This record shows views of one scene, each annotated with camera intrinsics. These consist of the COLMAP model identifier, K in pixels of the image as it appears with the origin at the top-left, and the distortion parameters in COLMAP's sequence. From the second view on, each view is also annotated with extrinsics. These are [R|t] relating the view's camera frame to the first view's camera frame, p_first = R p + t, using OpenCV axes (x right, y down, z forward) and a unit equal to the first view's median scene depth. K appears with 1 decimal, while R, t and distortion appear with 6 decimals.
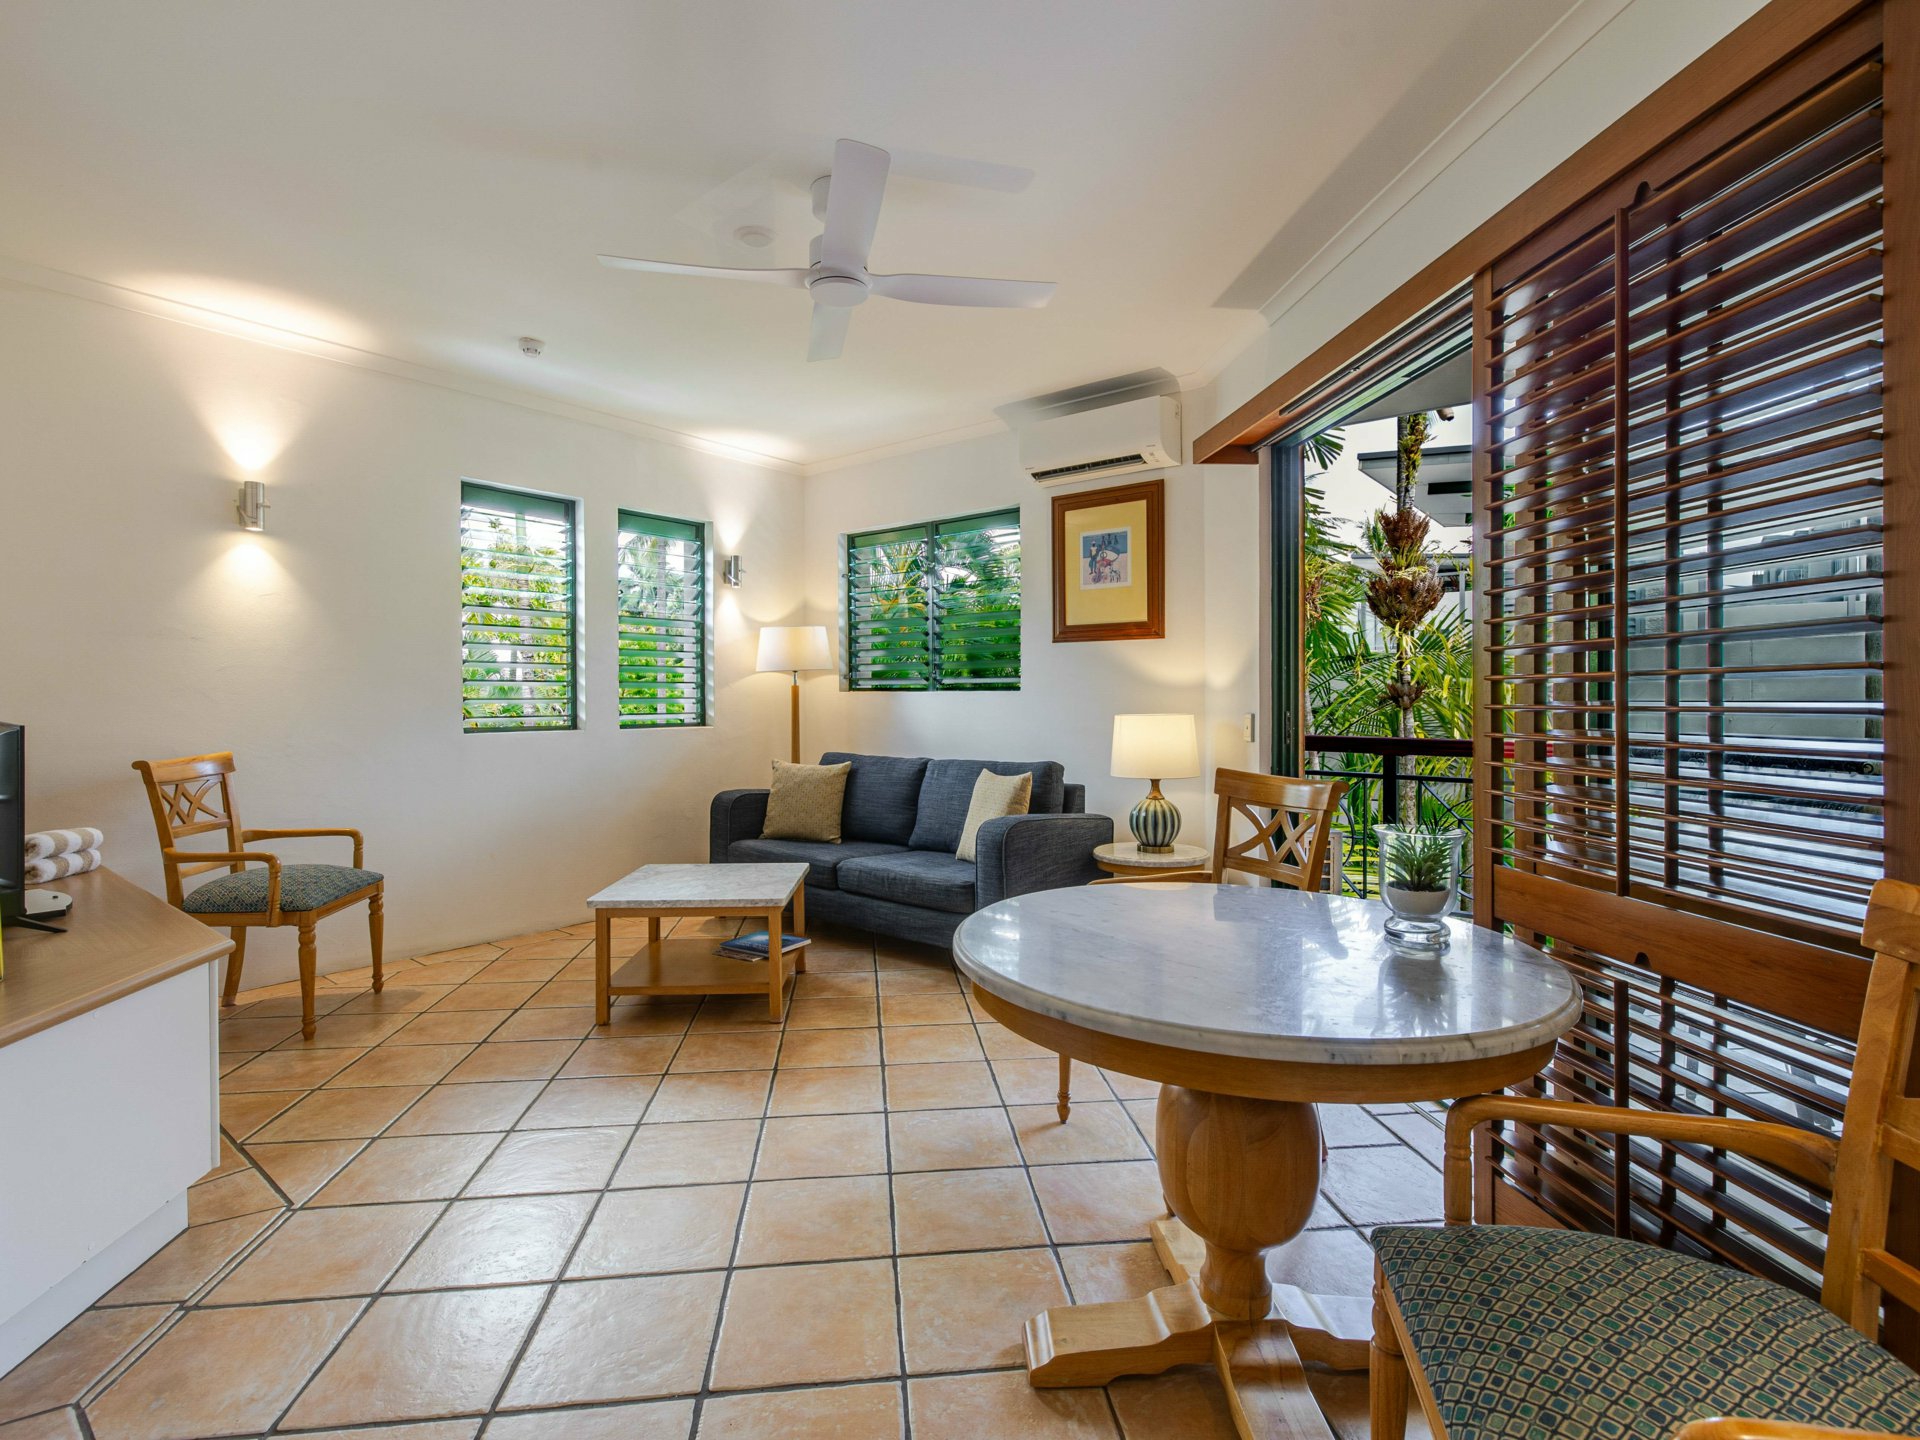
lens RADIAL K [[914.3, 0, 952.9], [0, 914.3, 683.5], [0, 0, 1]] dist [-0.000553, -0.000169]
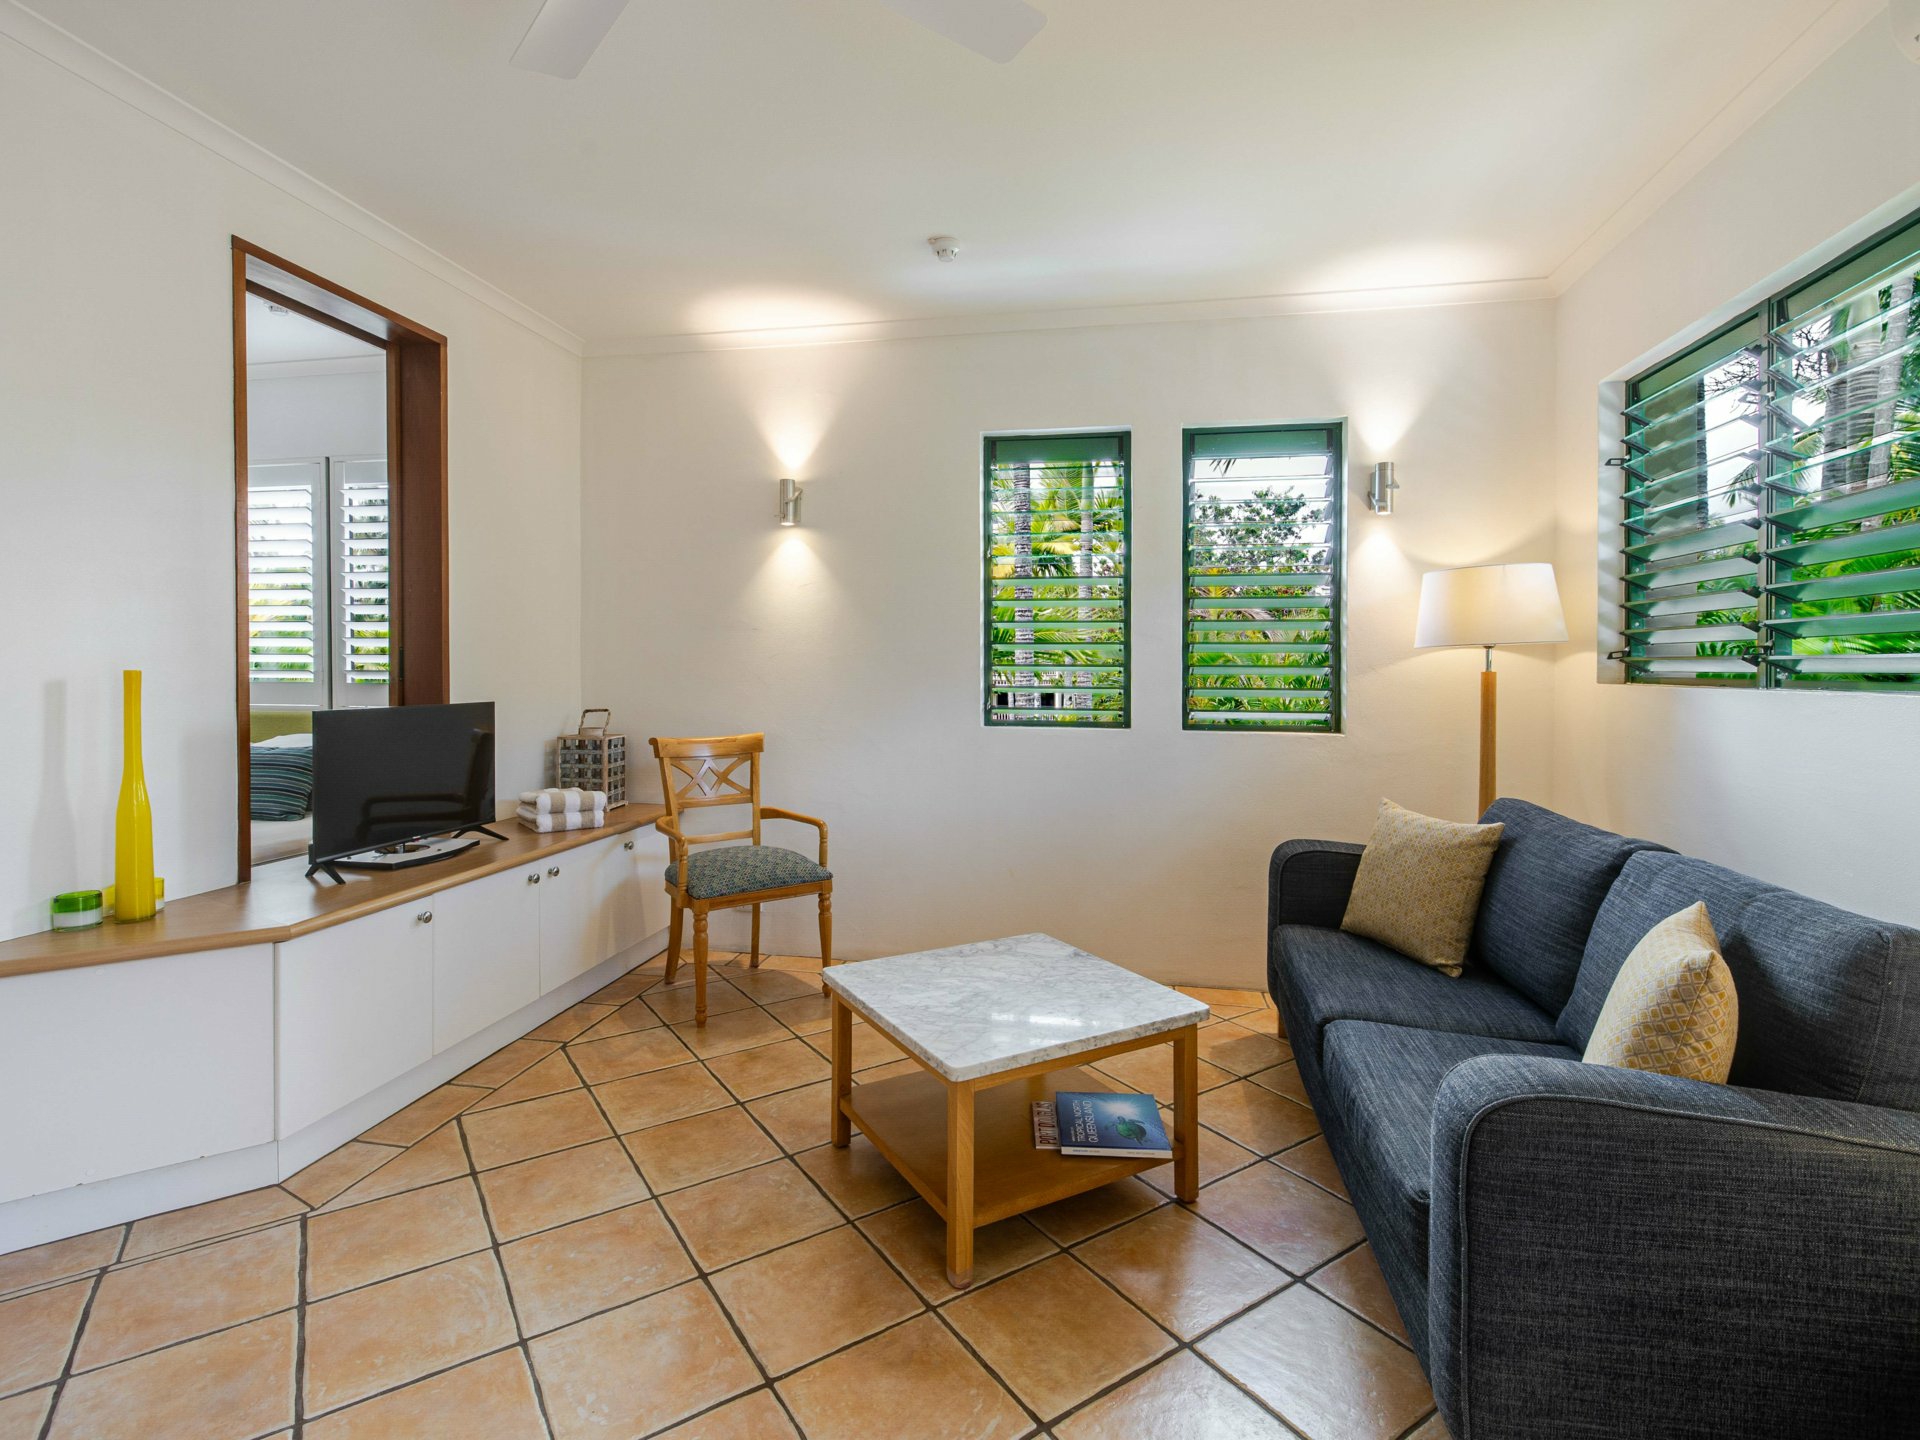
lens RADIAL K [[914.3, 0, 952.9], [0, 914.3, 683.5], [0, 0, 1]] dist [-0.000553, -0.000169]
pose [[0.471319, 0.019412, -0.881749, 0.205530], [0.004391, 0.999694, 0.024356, -0.007081], [0.881952, -0.015351, 0.471090, 0.520070]]
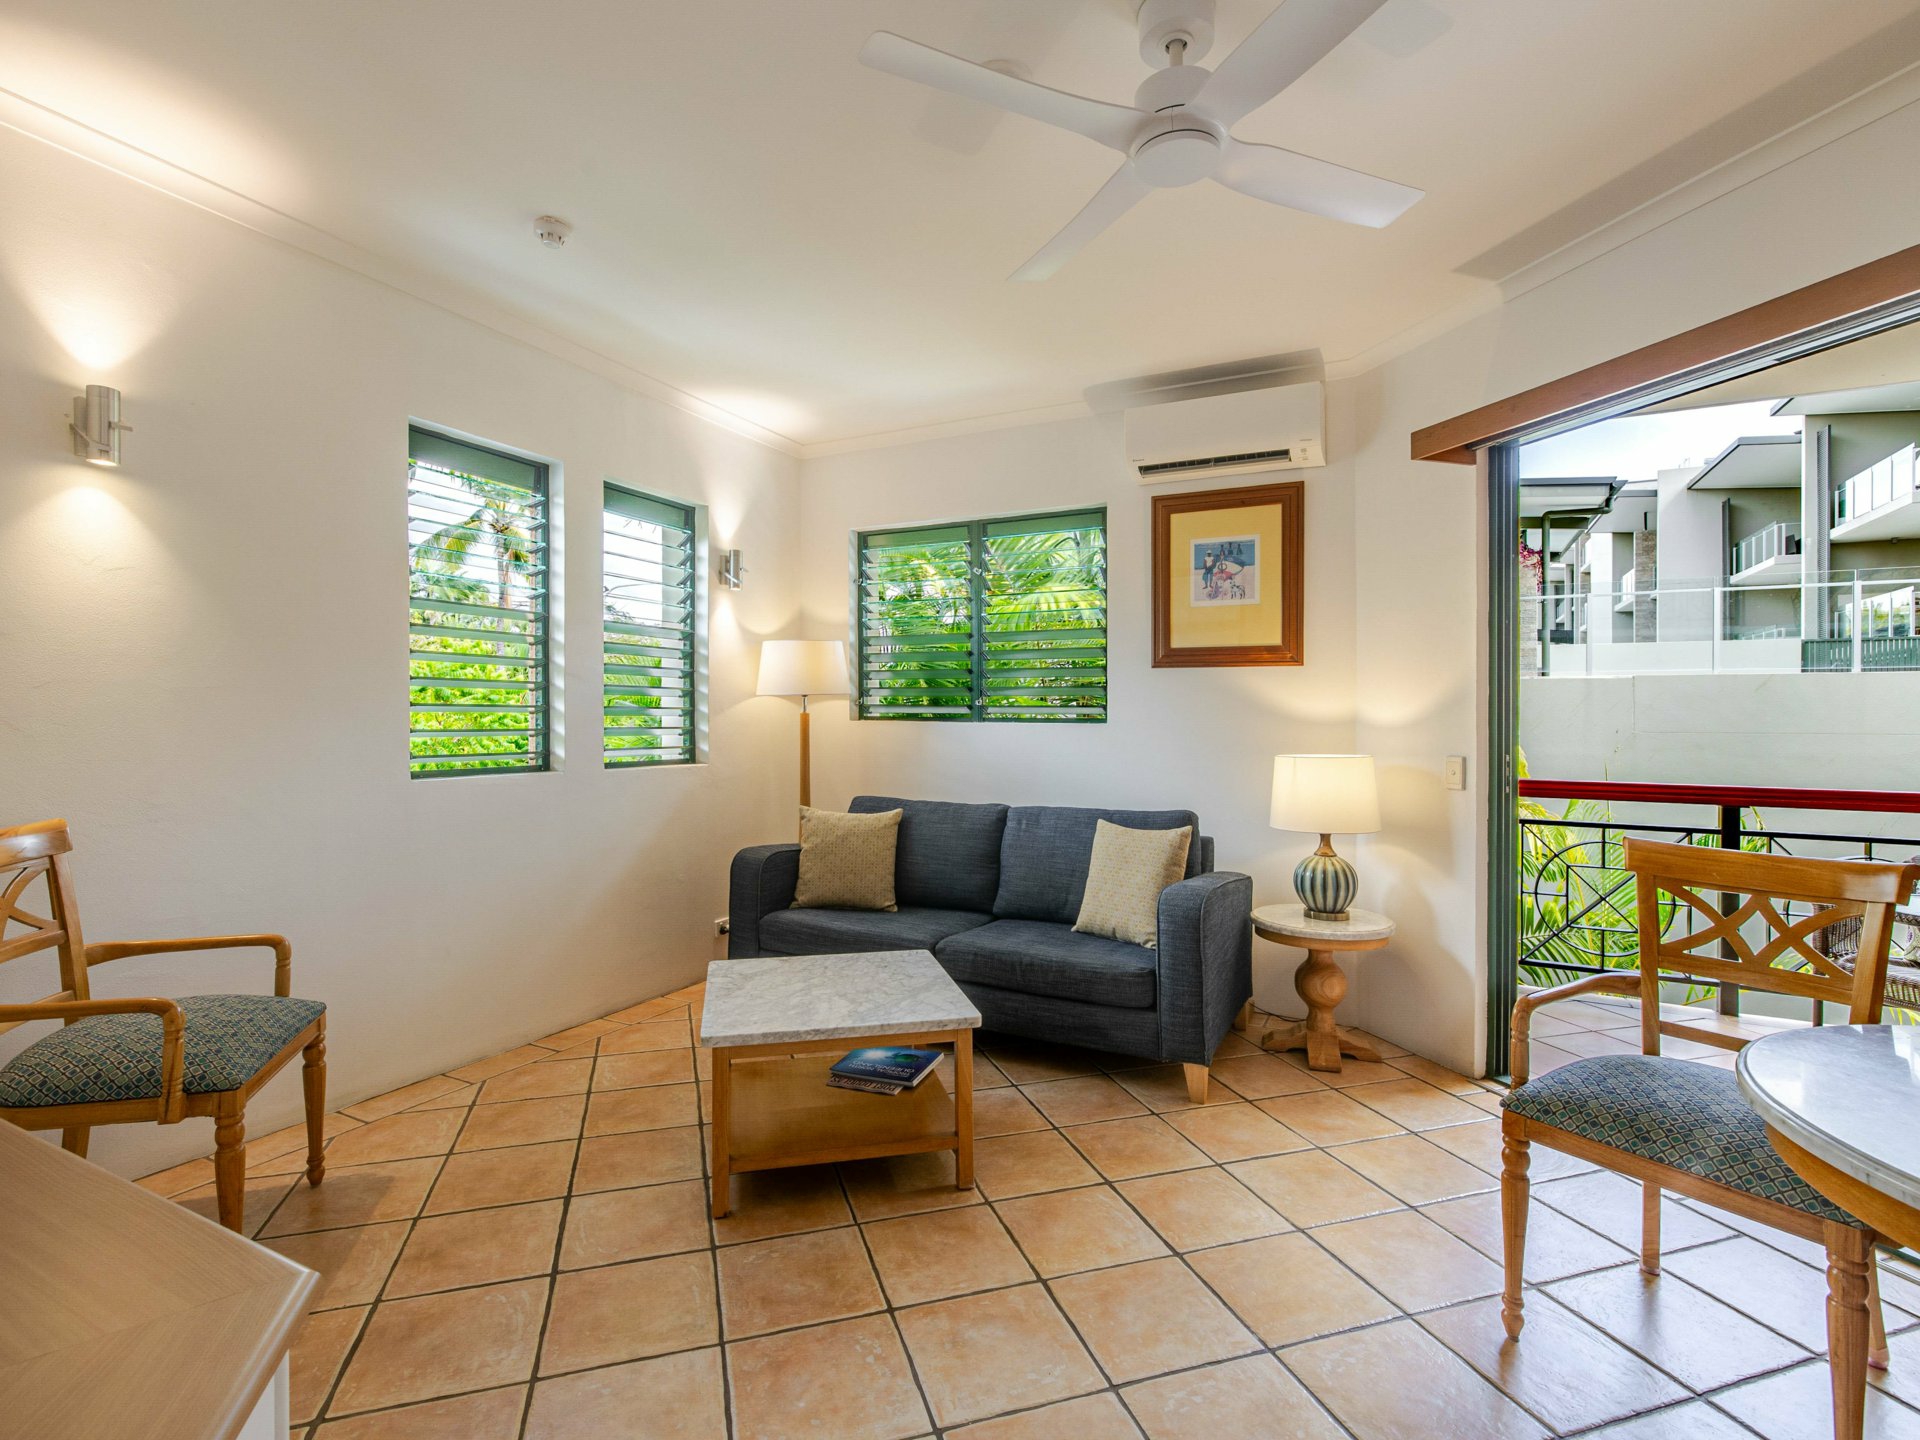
lens RADIAL K [[913.0, 0, 951.7], [0, 913.0, 705.2], [0, 0, 1]] dist [-0.001272, -0.000047]
pose [[0.978953, 0.012573, 0.203697, -0.249775], [-0.012649, 0.999920, -0.000933, -0.006771], [-0.203693, -0.001663, 0.979034, 0.209186]]
